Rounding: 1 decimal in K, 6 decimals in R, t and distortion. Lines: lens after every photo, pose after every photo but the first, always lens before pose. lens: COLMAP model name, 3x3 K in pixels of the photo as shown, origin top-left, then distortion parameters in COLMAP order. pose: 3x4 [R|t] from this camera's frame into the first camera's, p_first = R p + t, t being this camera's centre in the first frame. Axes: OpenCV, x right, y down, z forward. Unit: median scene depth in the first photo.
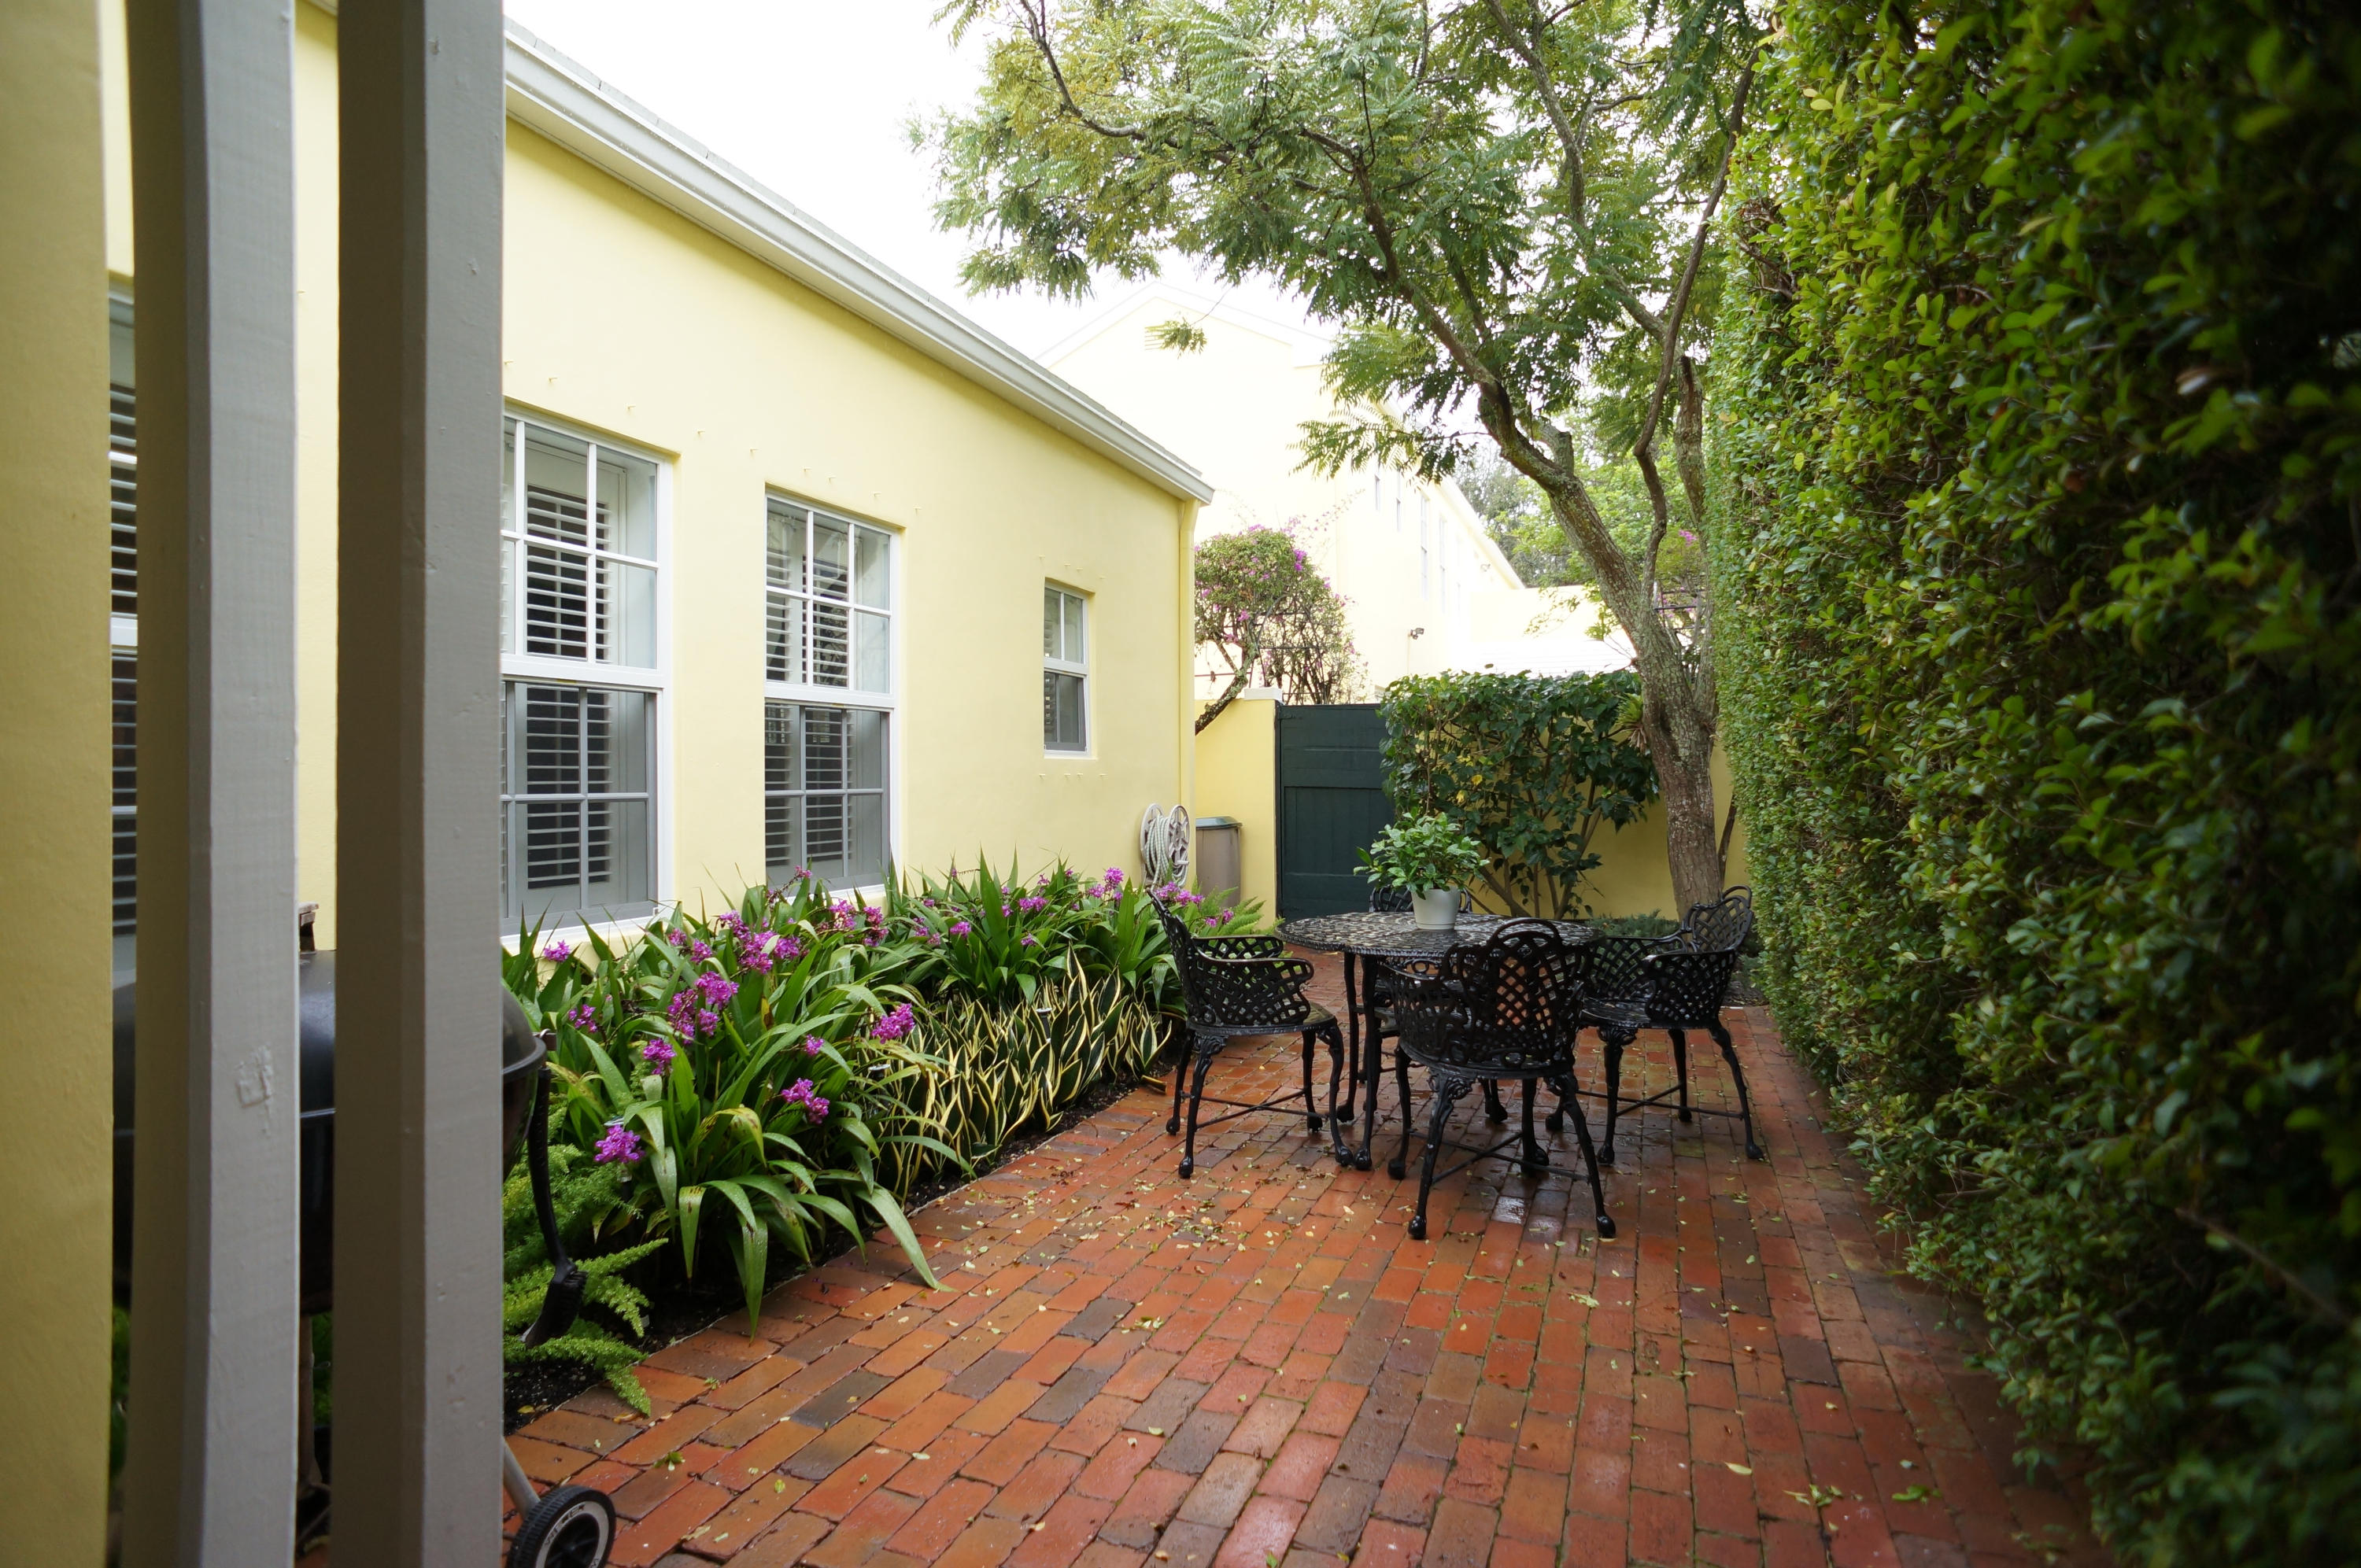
lens RADIAL K [[1102.4, 0, 1180.5], [0, 1102.4, 784.0], [0, 0, 1]] dist [-0.036750, 0.000225]
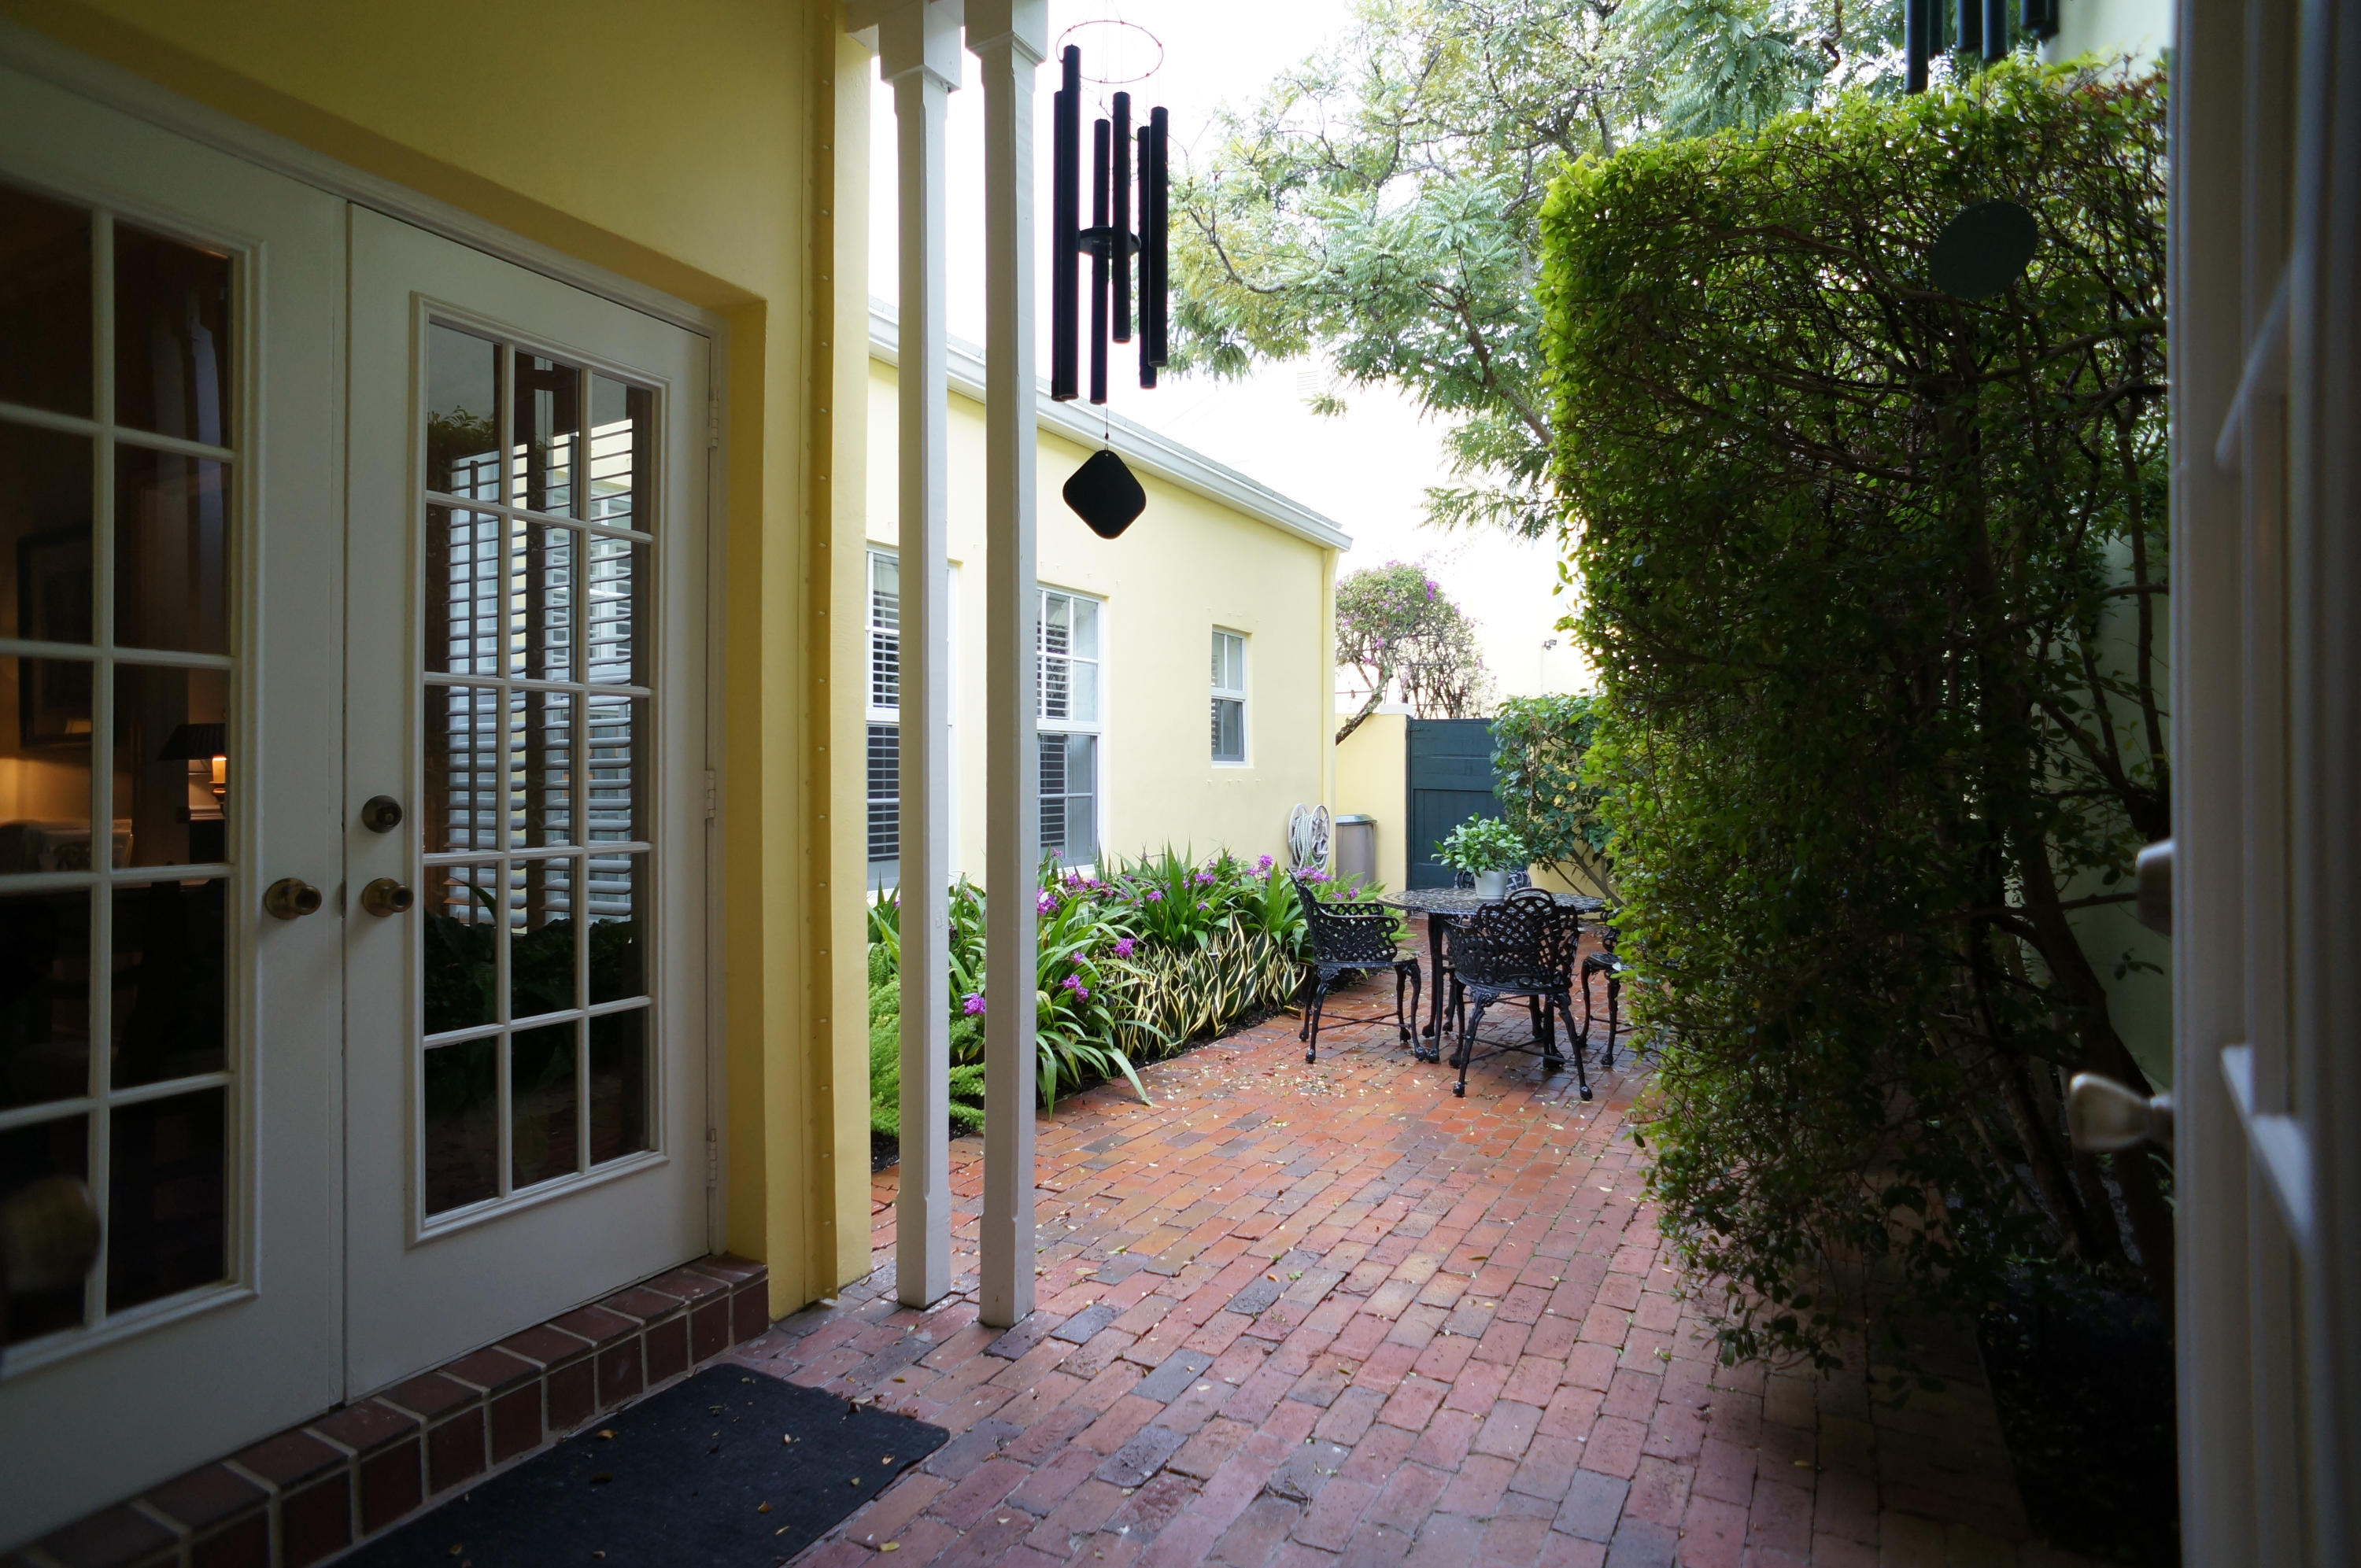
lens RADIAL K [[1102.4, 0, 1180.5], [0, 1102.4, 784.0], [0, 0, 1]] dist [-0.036750, 0.000225]
pose [[0.989767, 0.005183, -0.142597, 0.027215], [-0.004185, 0.999965, 0.007302, -0.017601], [0.142629, -0.006630, 0.989754, -0.322887]]
